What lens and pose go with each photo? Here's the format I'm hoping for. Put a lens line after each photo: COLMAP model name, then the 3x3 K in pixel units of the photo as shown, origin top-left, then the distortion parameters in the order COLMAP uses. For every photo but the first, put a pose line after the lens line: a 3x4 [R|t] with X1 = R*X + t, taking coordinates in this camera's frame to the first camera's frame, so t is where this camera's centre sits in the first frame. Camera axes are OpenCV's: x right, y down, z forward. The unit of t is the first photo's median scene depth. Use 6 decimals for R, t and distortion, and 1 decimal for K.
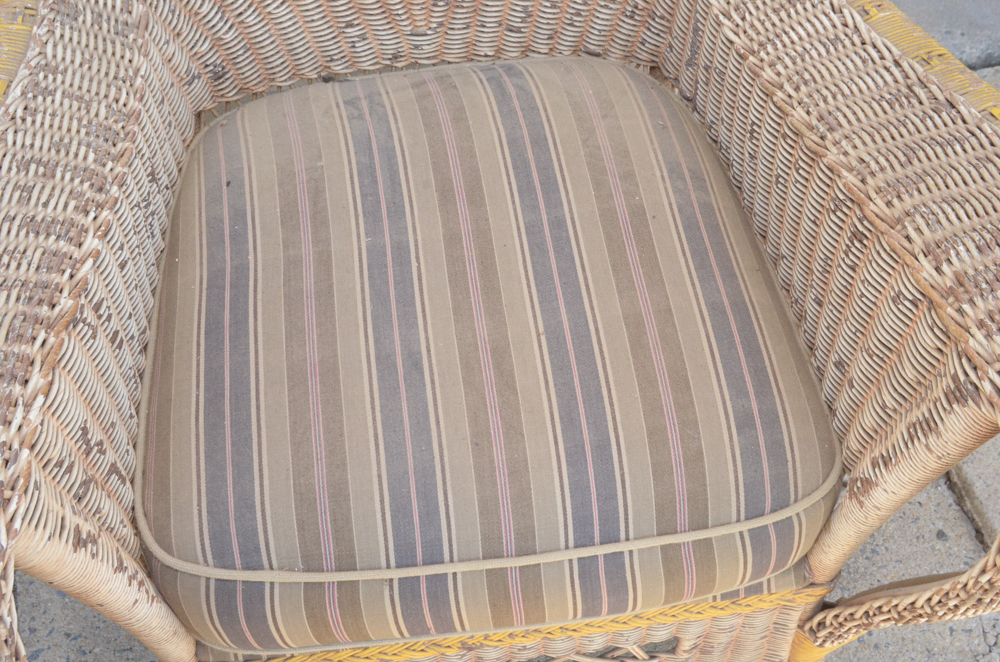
lens RADIAL K [[1141.5, 0, 500.3], [0, 1141.5, 341.8], [0, 0, 1]] dist [-0.016170, 0.006082]
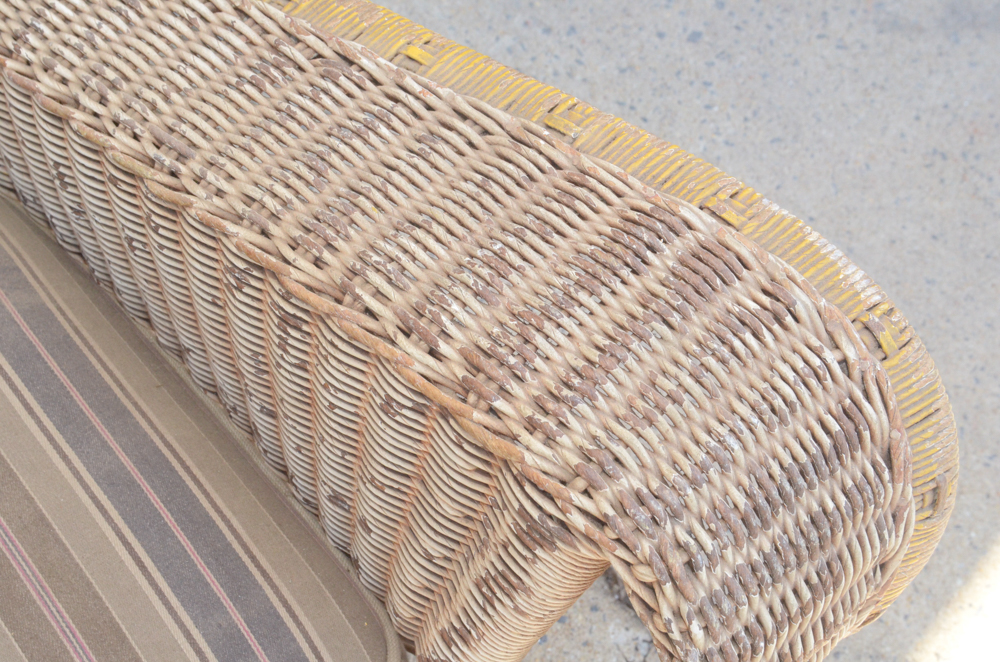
lens RADIAL K [[1444.3, 0, 500.9], [0, 1444.3, 342.7], [0, 0, 1]] dist [0.002218, 0.085170]
pose [[0.845452, -0.370850, 0.384294, 0.101015], [0.353306, 0.928003, 0.118261, -0.122410], [-0.400483, 0.035789, 0.915605, 0.235161]]
